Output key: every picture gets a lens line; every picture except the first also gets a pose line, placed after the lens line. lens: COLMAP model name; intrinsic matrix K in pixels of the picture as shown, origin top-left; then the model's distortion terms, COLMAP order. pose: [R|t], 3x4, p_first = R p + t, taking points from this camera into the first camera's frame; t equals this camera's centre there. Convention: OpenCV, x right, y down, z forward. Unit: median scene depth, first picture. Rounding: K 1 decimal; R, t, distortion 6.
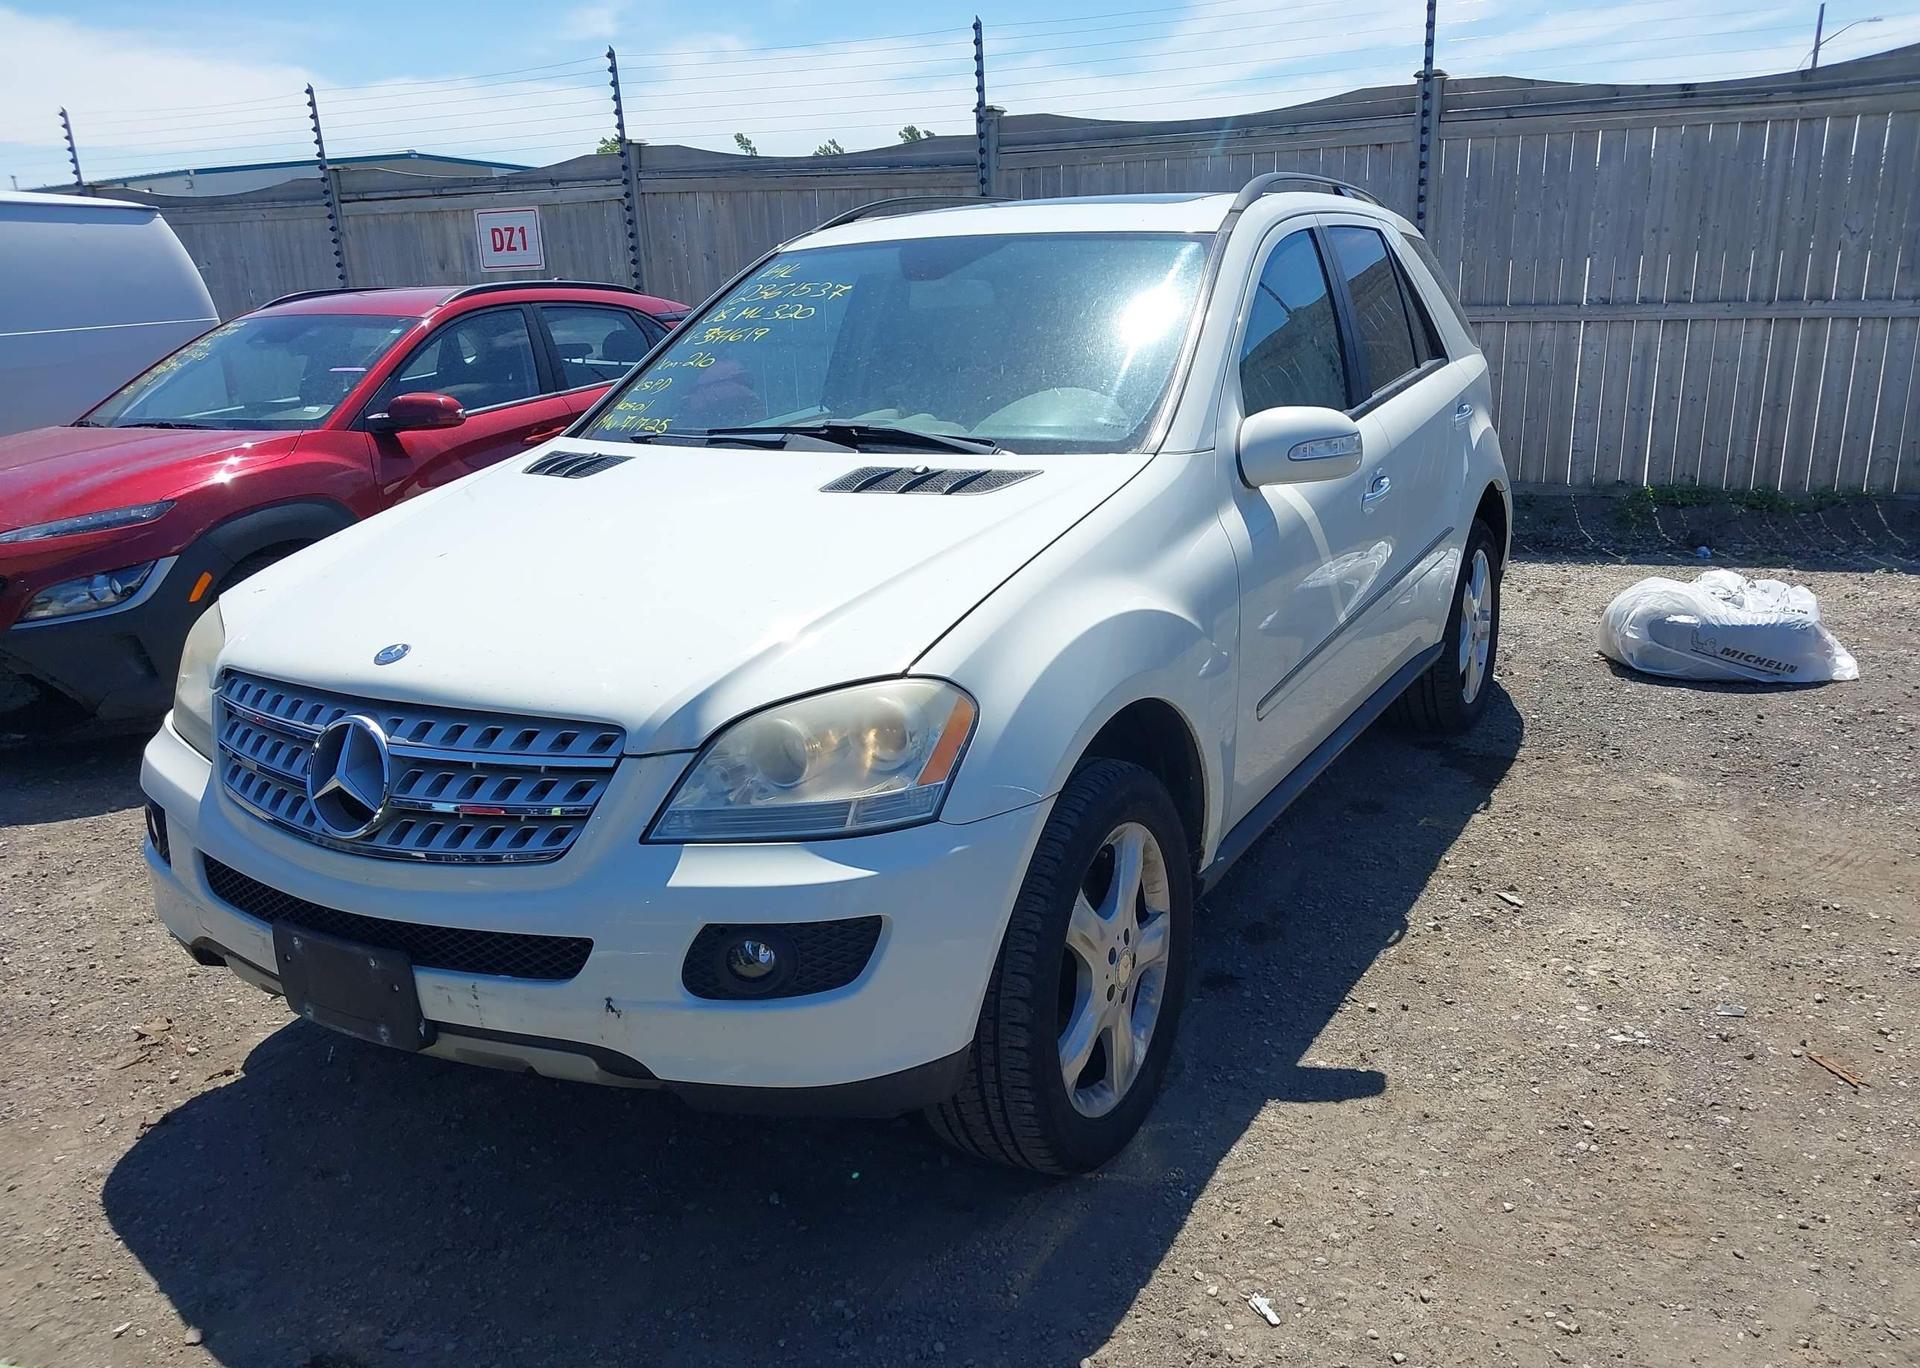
lens RADIAL K [[1631.8, 0, 955.4], [0, 1631.8, 541.4], [0, 0, 1]] dist [0.001007, -0.010408]
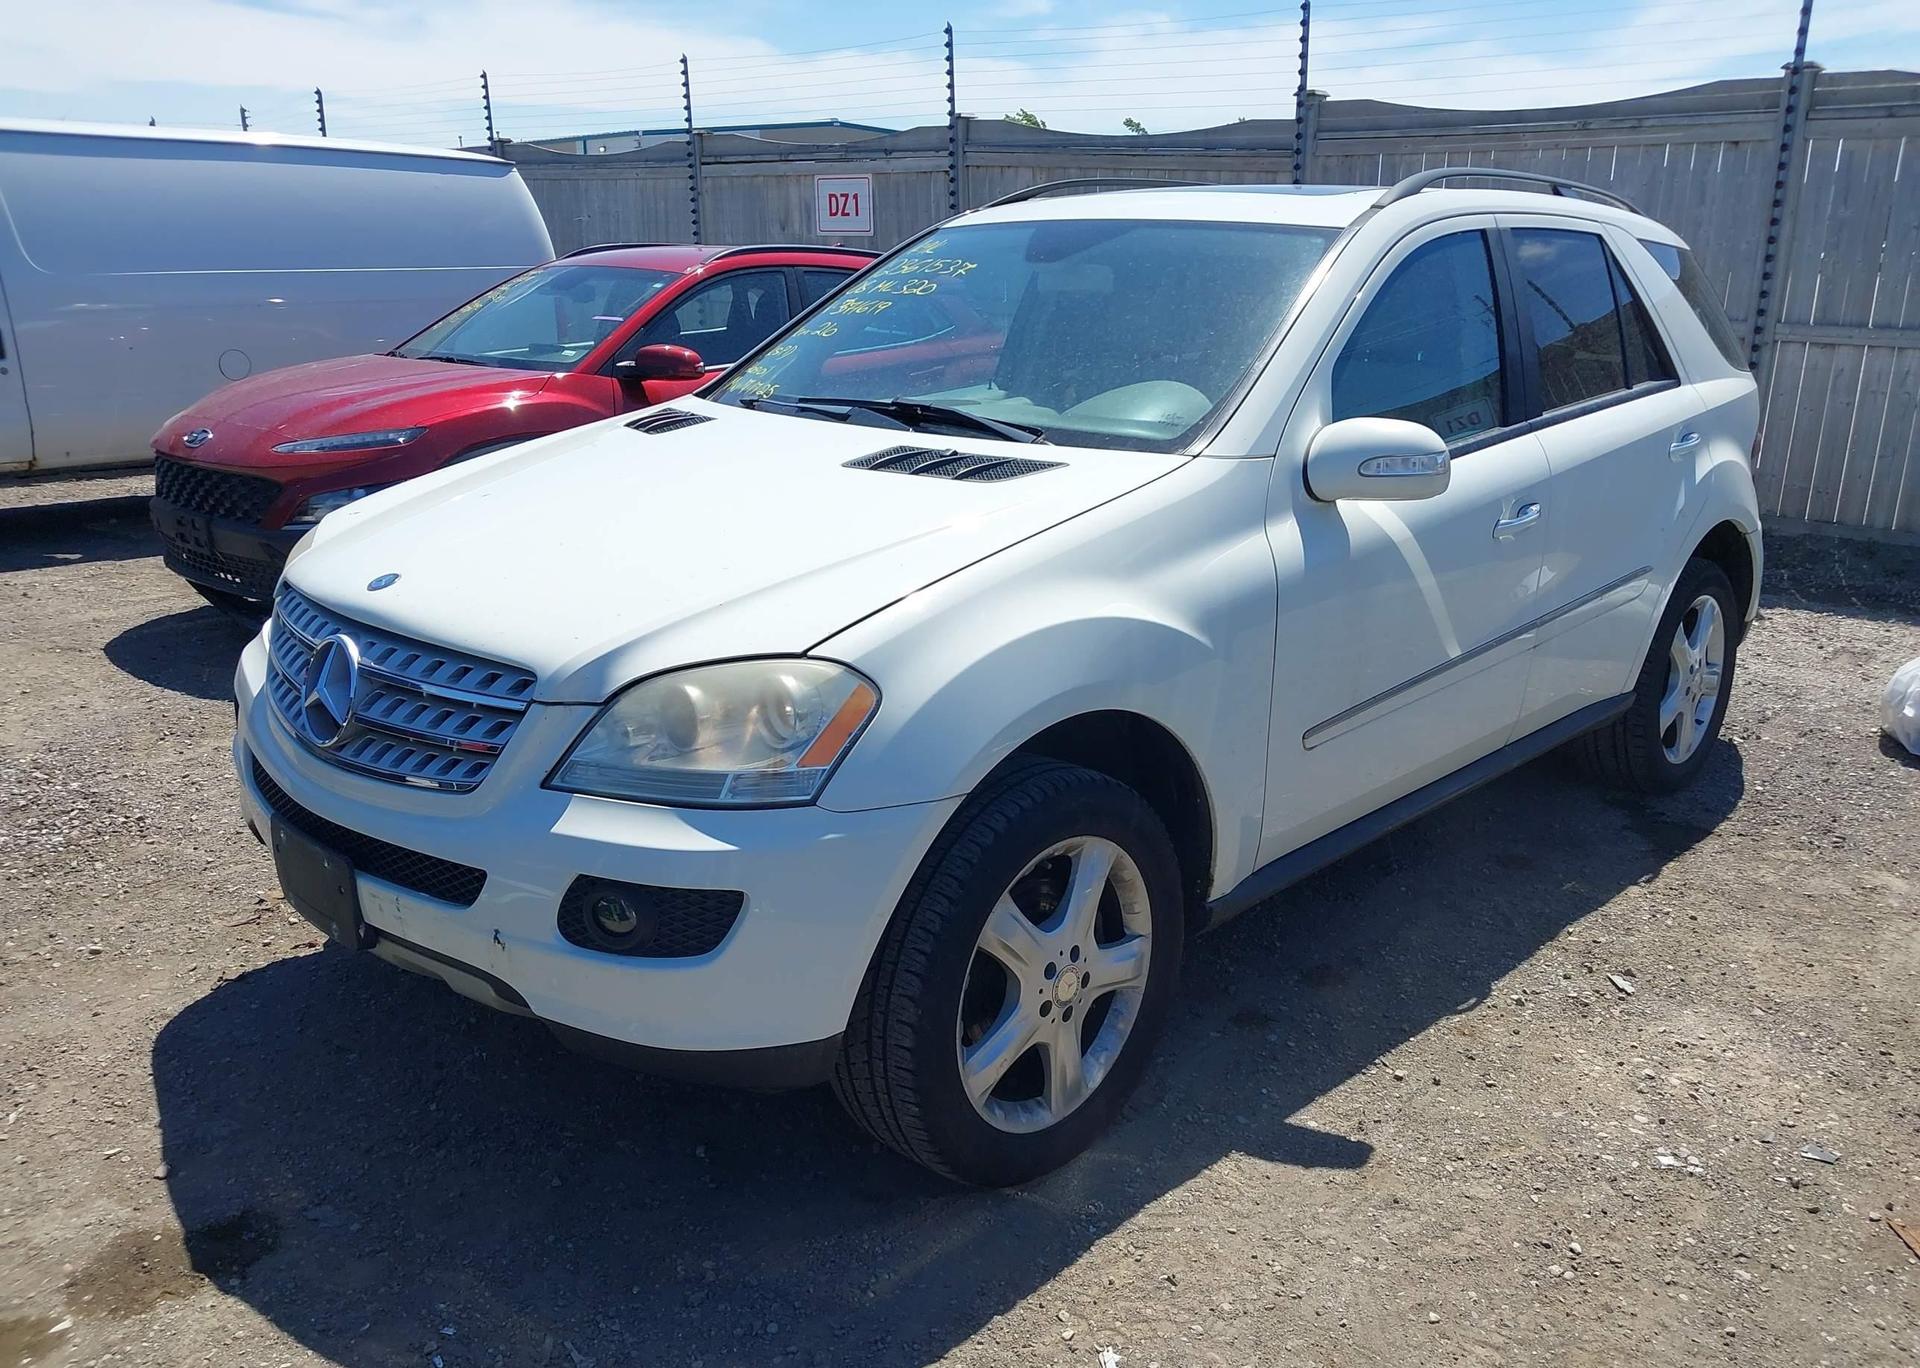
lens RADIAL K [[1619.2, 0, 935.3], [0, 1619.2, 518.5], [0, 0, 1]] dist [-0.011350, 0.012638]
pose [[0.961232, 0.092424, -0.259789, 0.212621], [-0.091863, 0.995669, 0.014326, -0.016404], [0.259988, 0.010095, 0.965559, 0.047422]]
